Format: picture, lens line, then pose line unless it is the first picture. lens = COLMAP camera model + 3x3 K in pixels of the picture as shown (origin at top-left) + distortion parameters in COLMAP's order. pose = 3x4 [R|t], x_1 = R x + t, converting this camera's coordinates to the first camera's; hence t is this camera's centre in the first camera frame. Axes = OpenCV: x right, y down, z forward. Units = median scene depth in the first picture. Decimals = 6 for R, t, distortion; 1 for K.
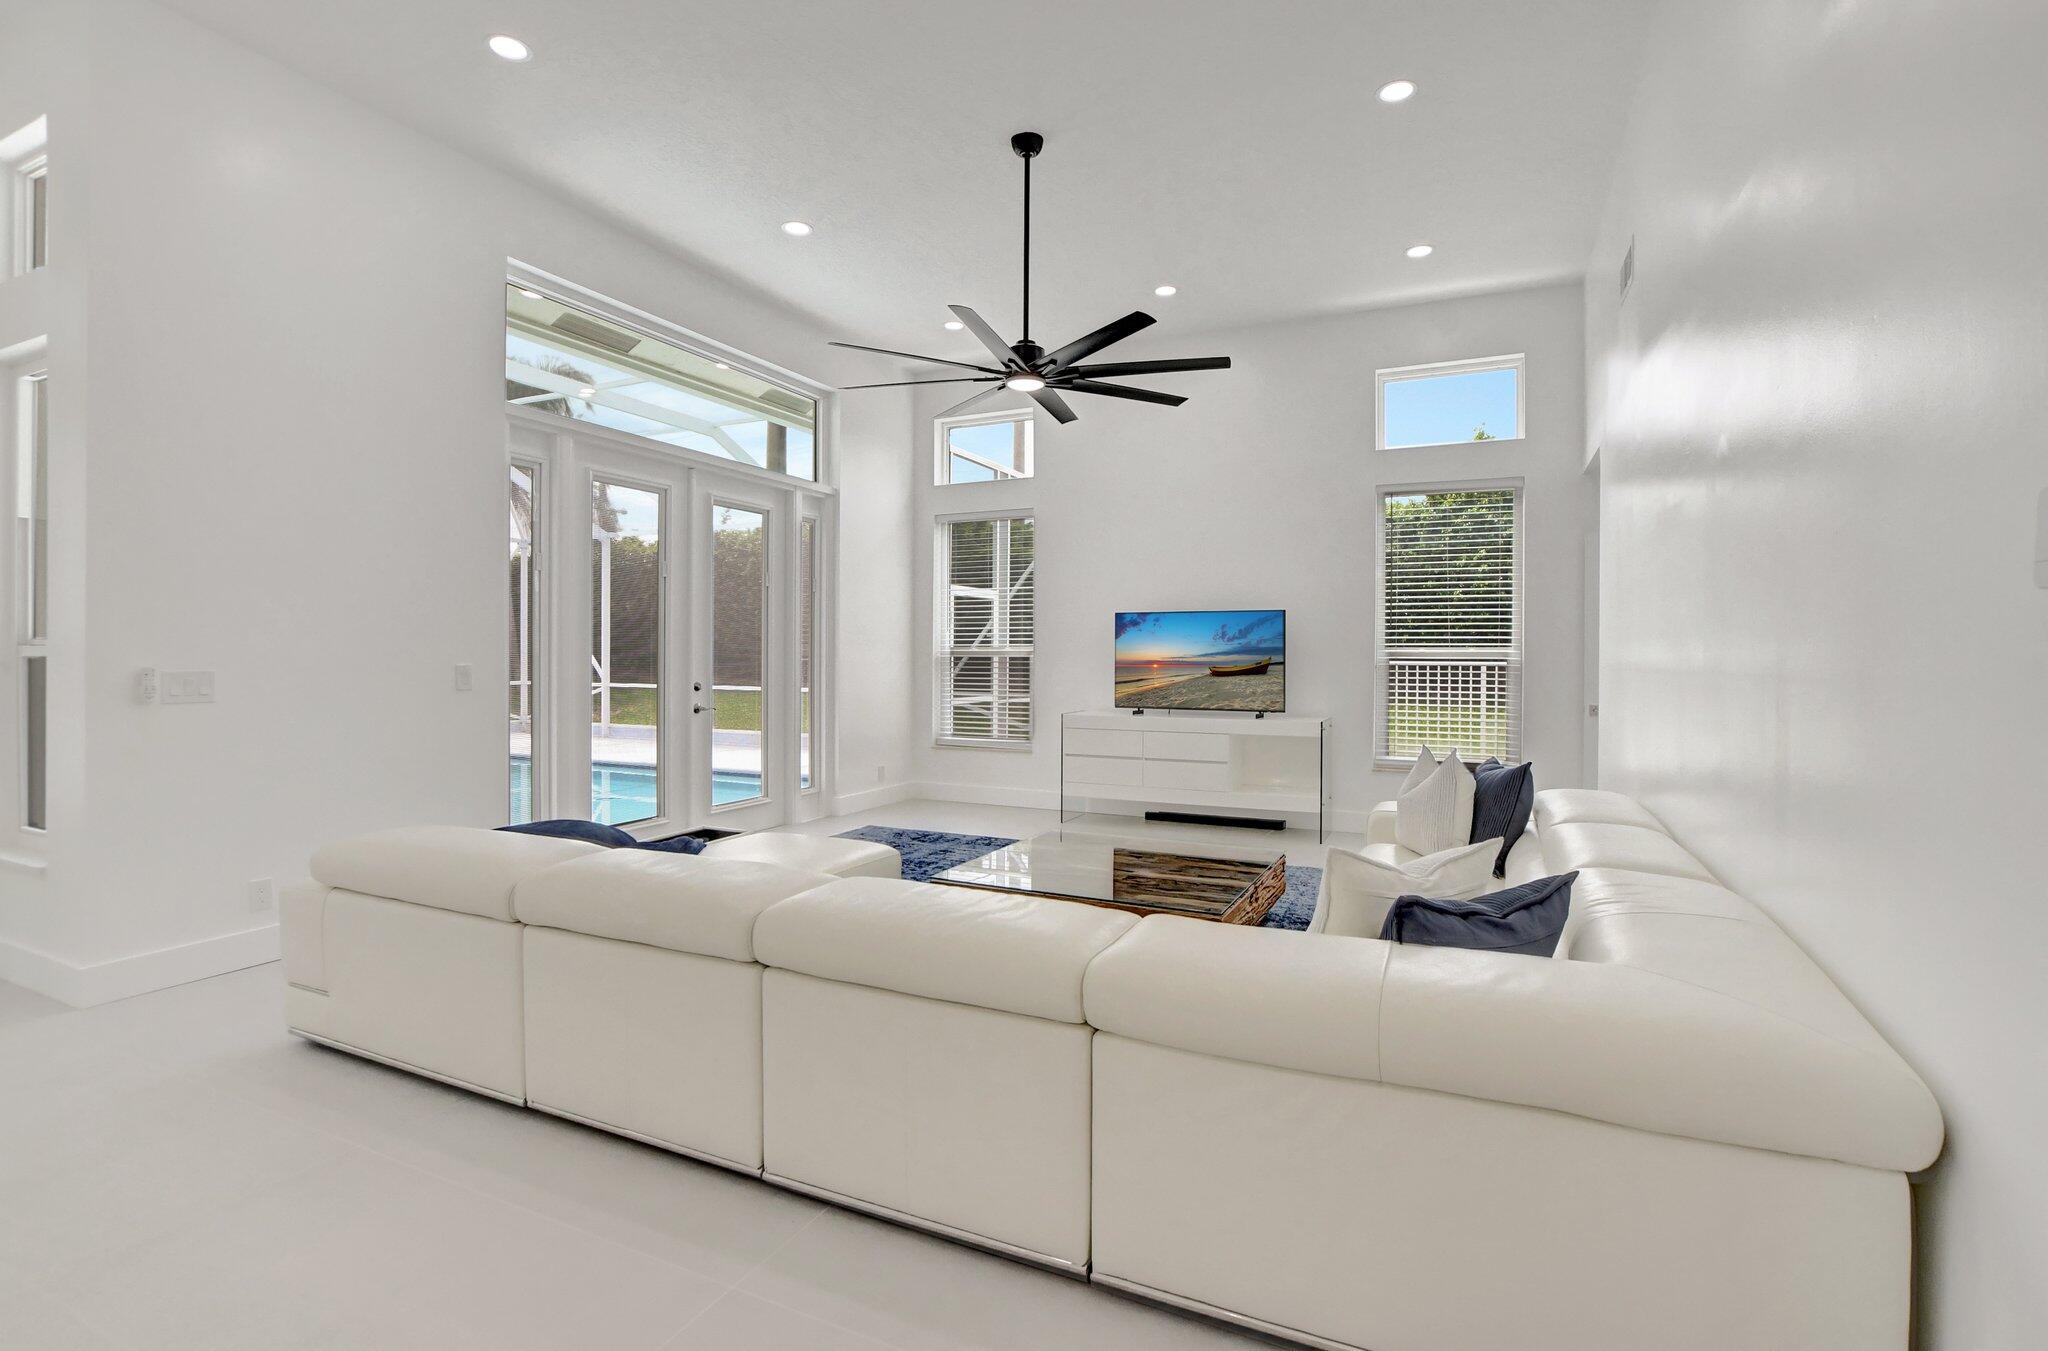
lens RADIAL K [[954.3, 0, 1019.1], [0, 954.3, 653.2], [0, 0, 1]] dist [0.001074, 0.000316]
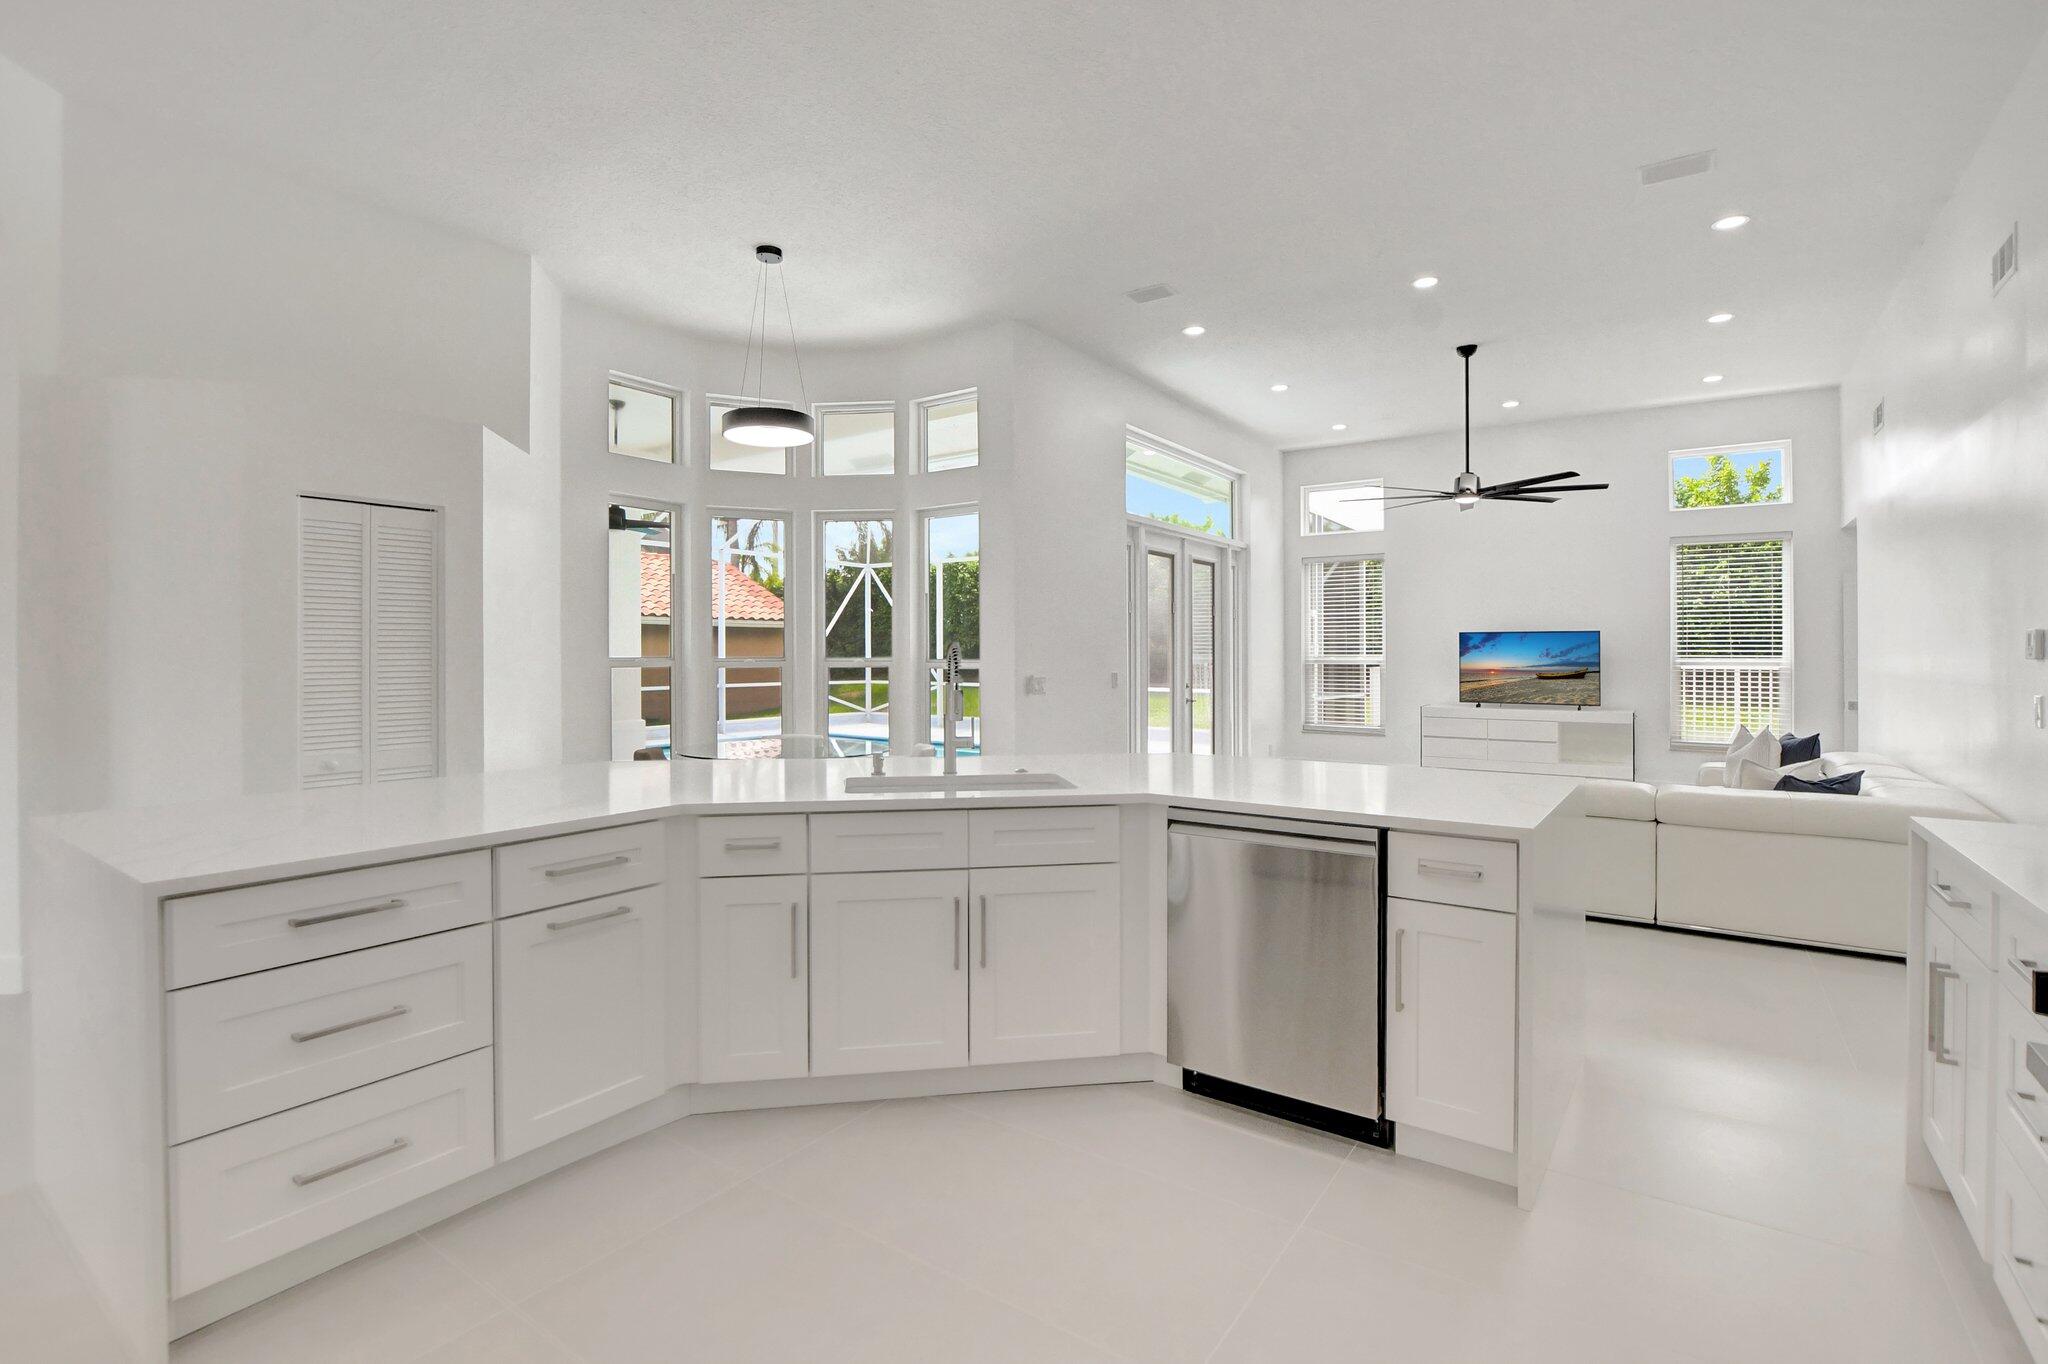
lens RADIAL K [[1025.8, 0, 1032.5], [0, 1025.8, 638.8], [0, 0, 1]] dist [0.025178, -0.000314]
pose [[0.994259, -0.005618, -0.106852, -0.363290], [0.003781, 0.999842, -0.017385, -0.011358], [0.106933, 0.016881, 0.994123, -0.545009]]
